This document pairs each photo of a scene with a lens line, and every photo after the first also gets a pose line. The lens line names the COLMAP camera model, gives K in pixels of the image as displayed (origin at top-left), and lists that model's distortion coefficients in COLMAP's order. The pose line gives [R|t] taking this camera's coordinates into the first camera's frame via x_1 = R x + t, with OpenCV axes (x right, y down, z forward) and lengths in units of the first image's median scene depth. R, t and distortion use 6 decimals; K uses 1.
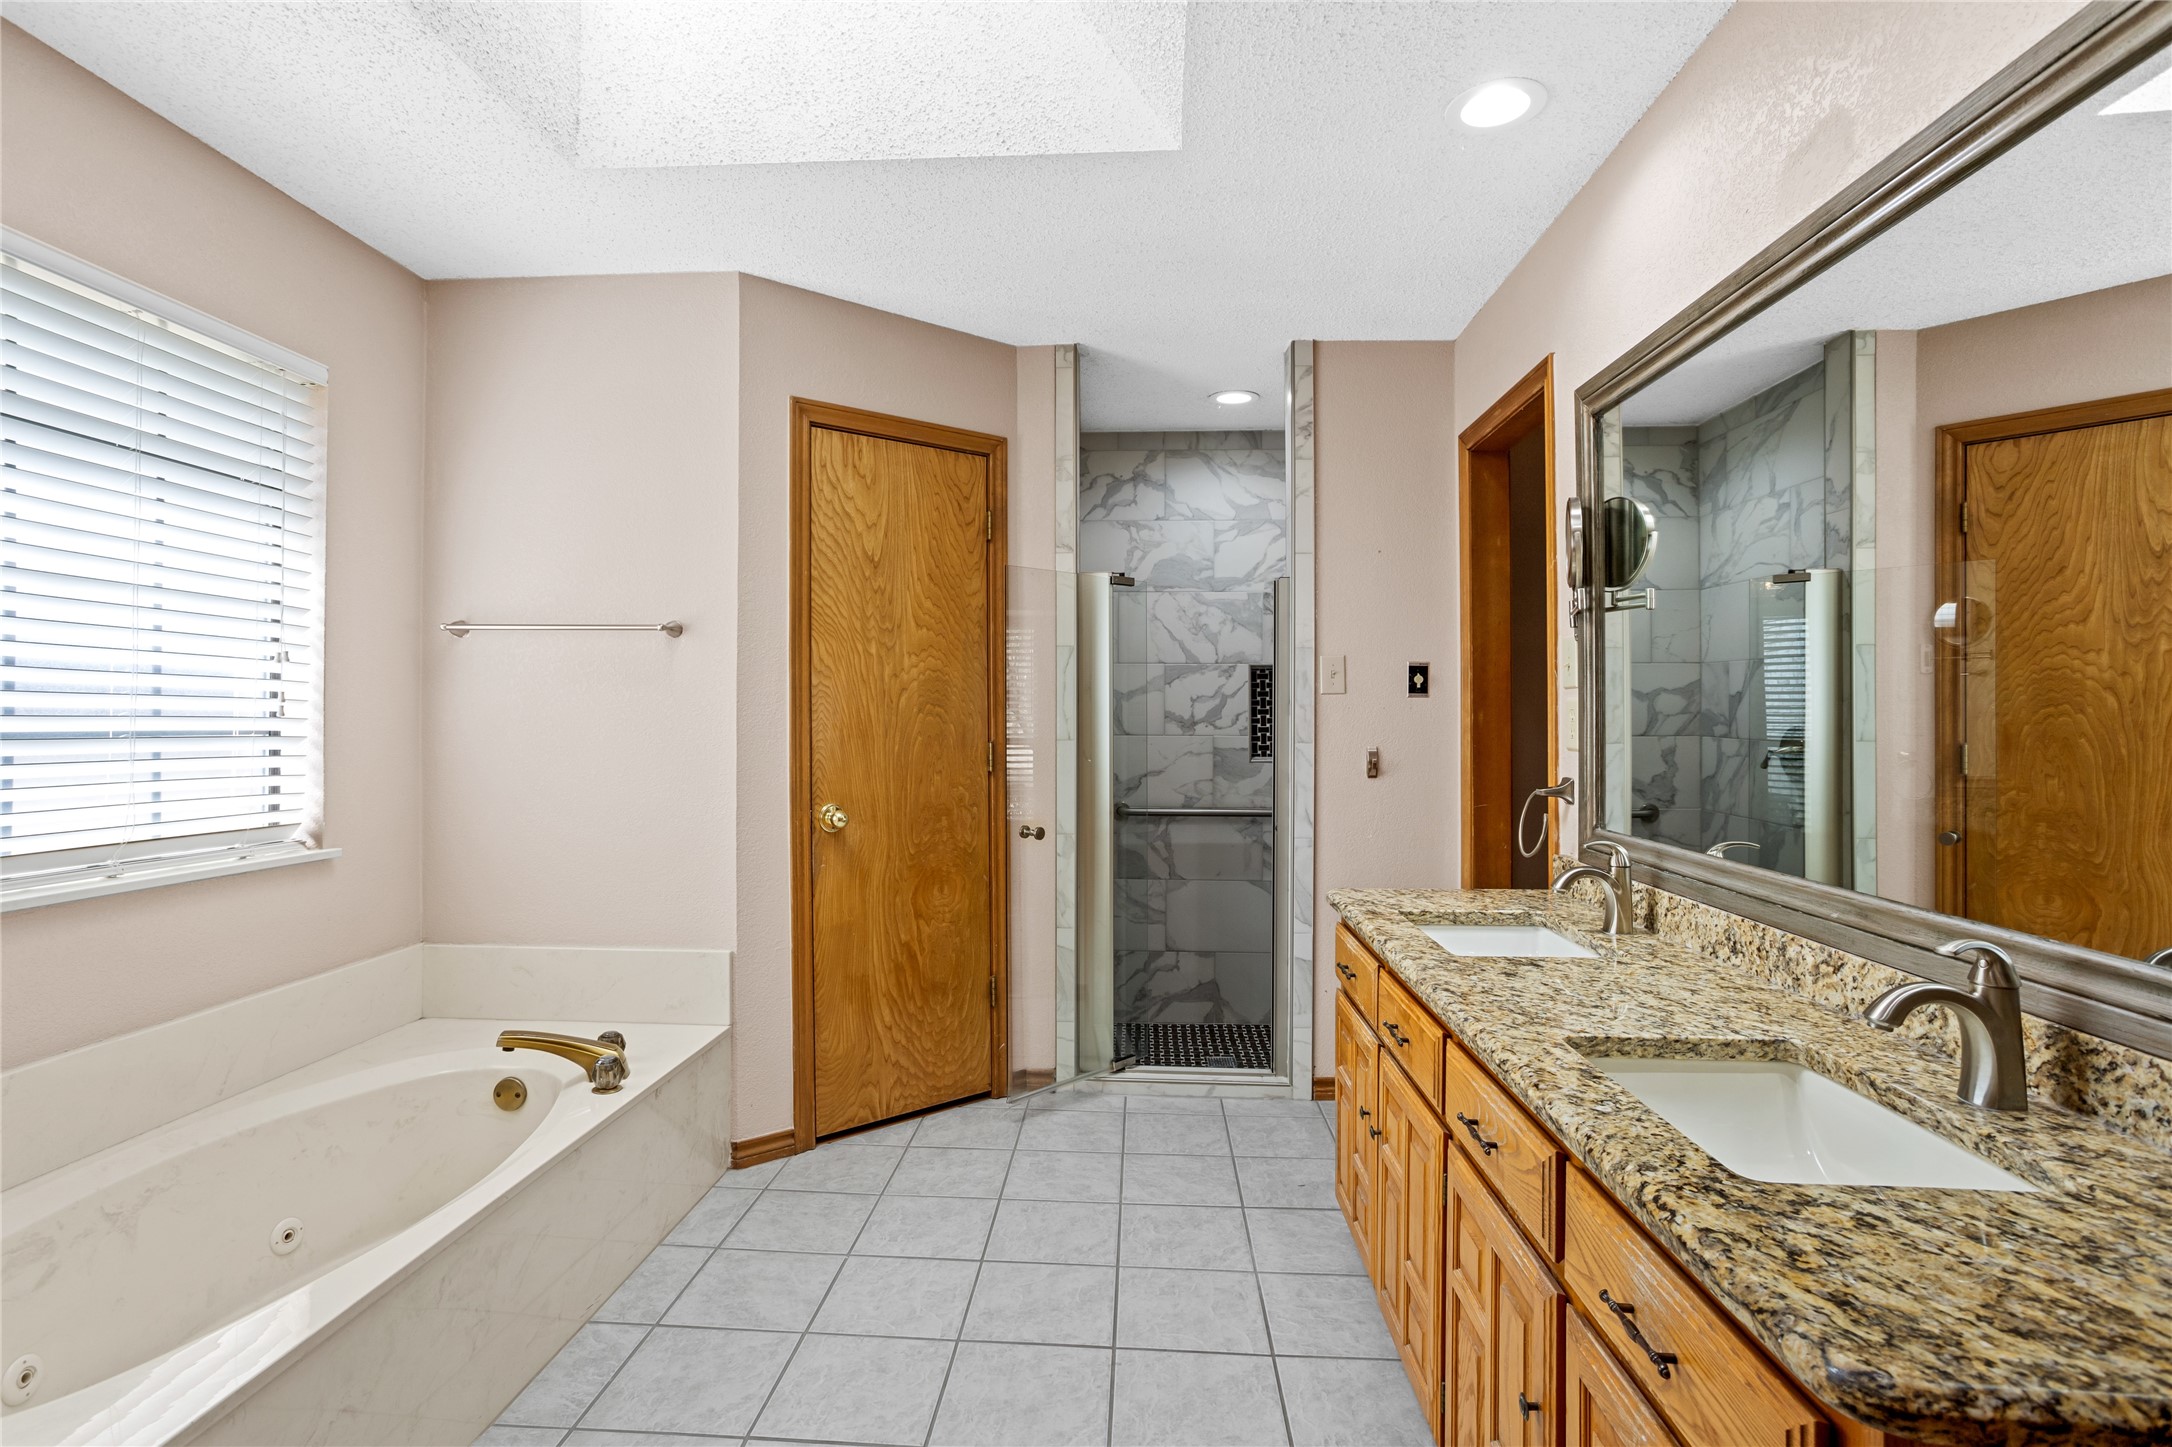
lens RADIAL K [[1043.9, 0, 1081.7], [0, 1043.9, 713.7], [0, 0, 1]] dist [-0.054310, 0.030243]
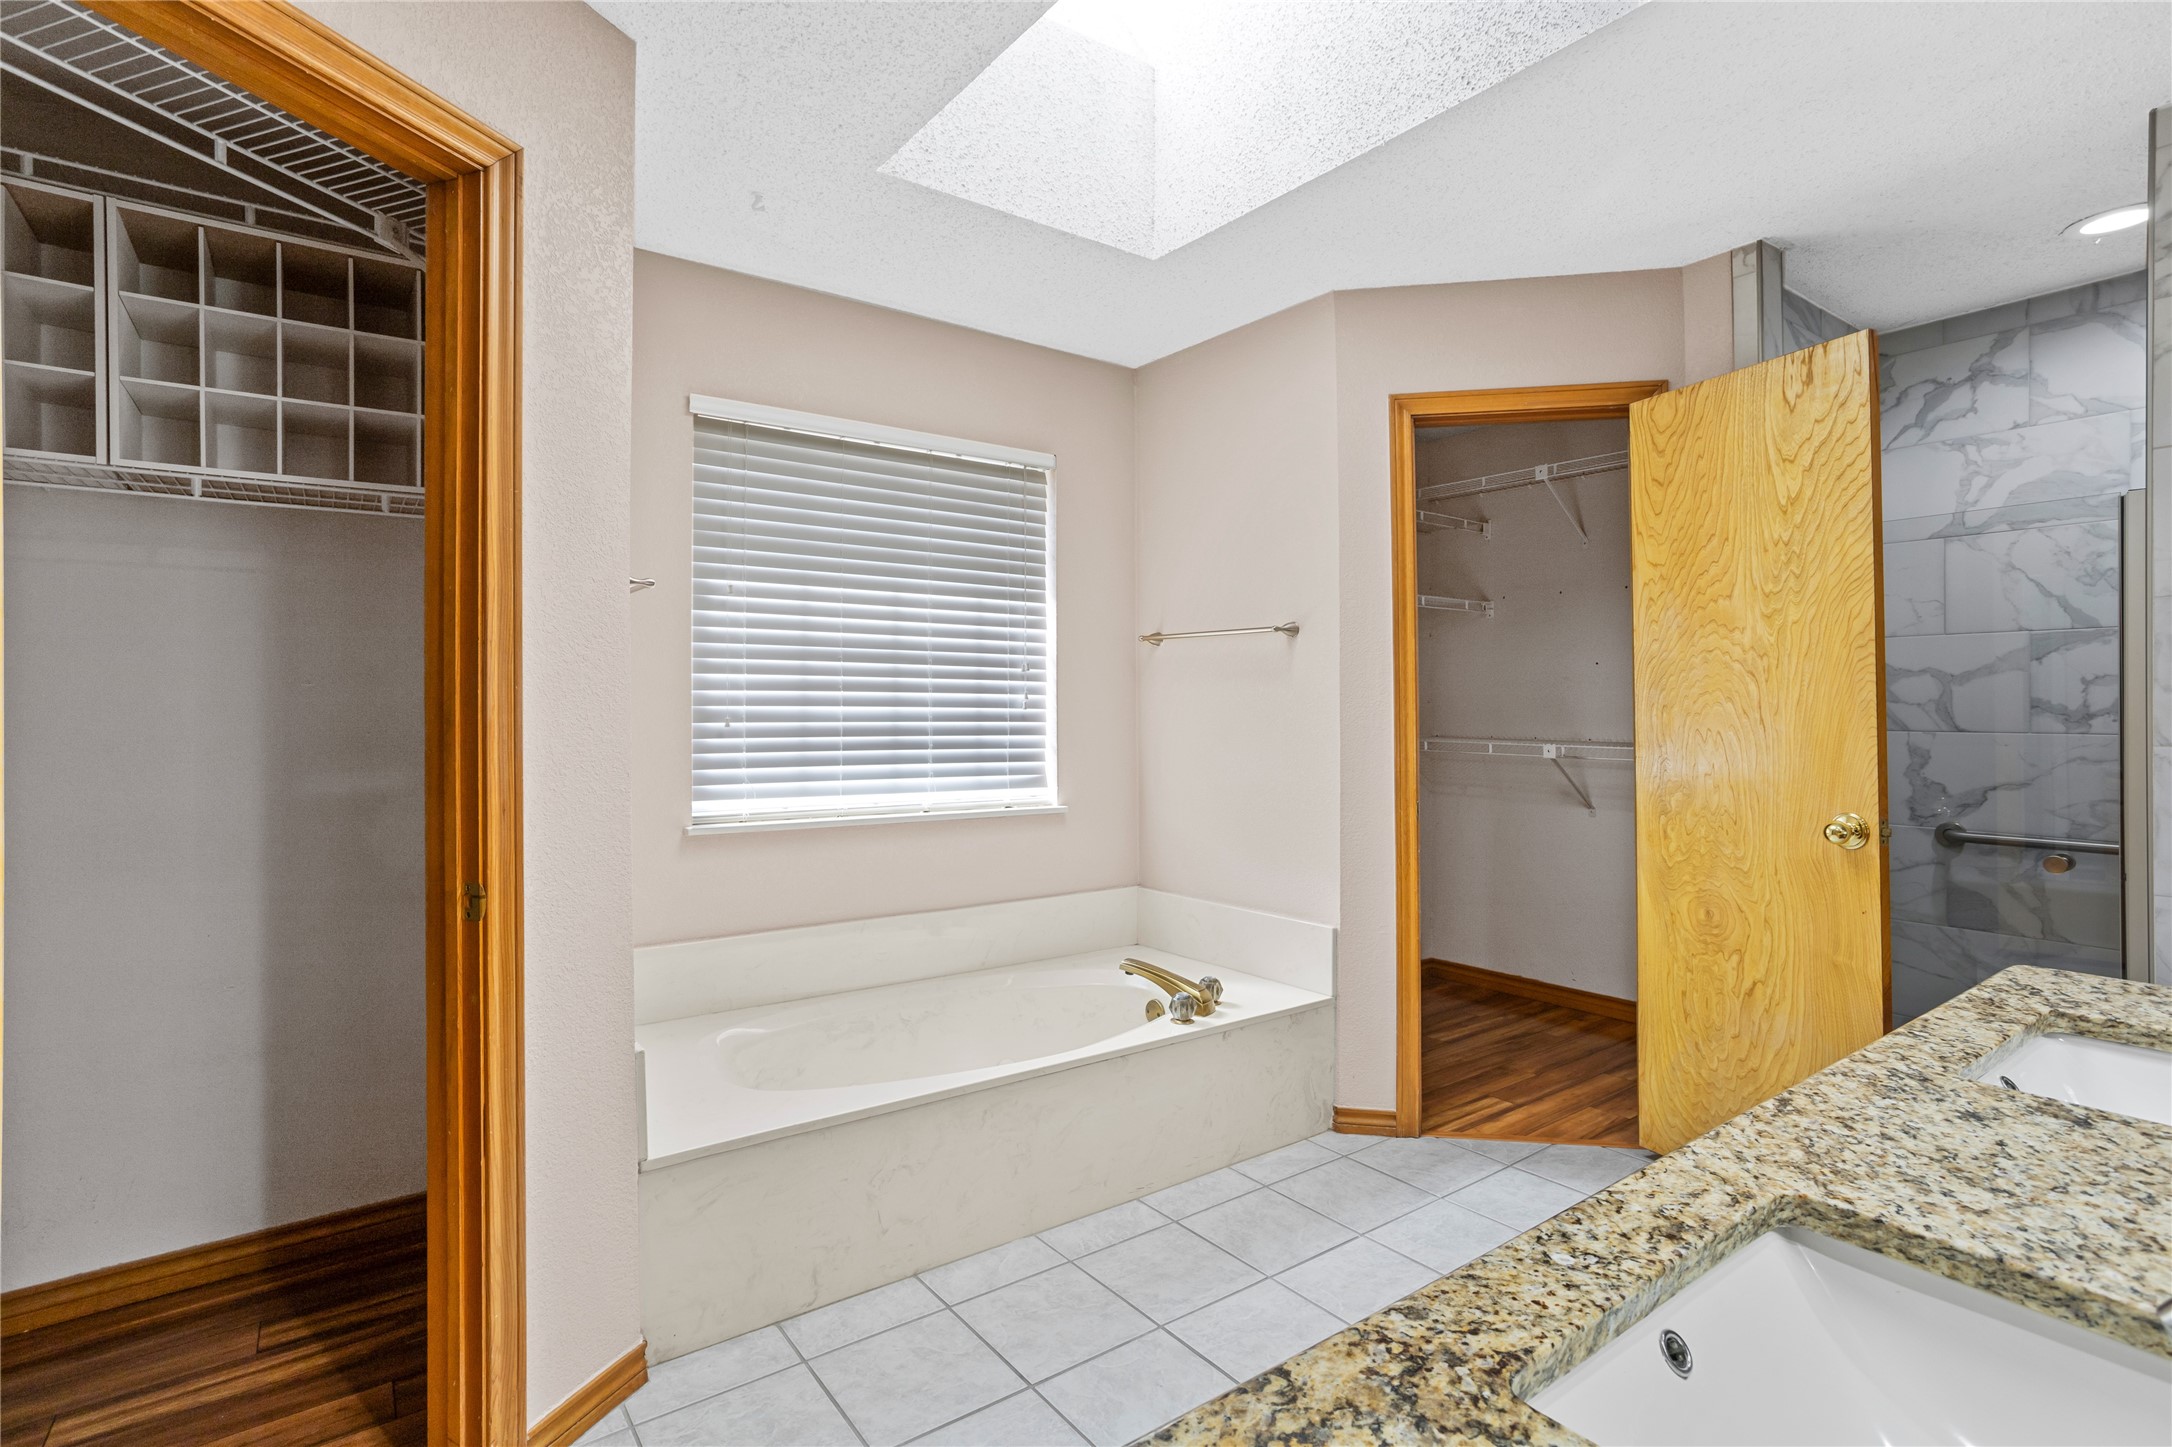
lens RADIAL K [[1043.9, 0, 1081.7], [0, 1043.9, 713.7], [0, 0, 1]] dist [-0.054310, 0.030243]
pose [[0.640096, -0.000031, -0.768295, 0.317605], [0.005424, 0.999975, 0.004479, 0.001773], [0.768276, -0.007035, 0.640080, 0.112669]]
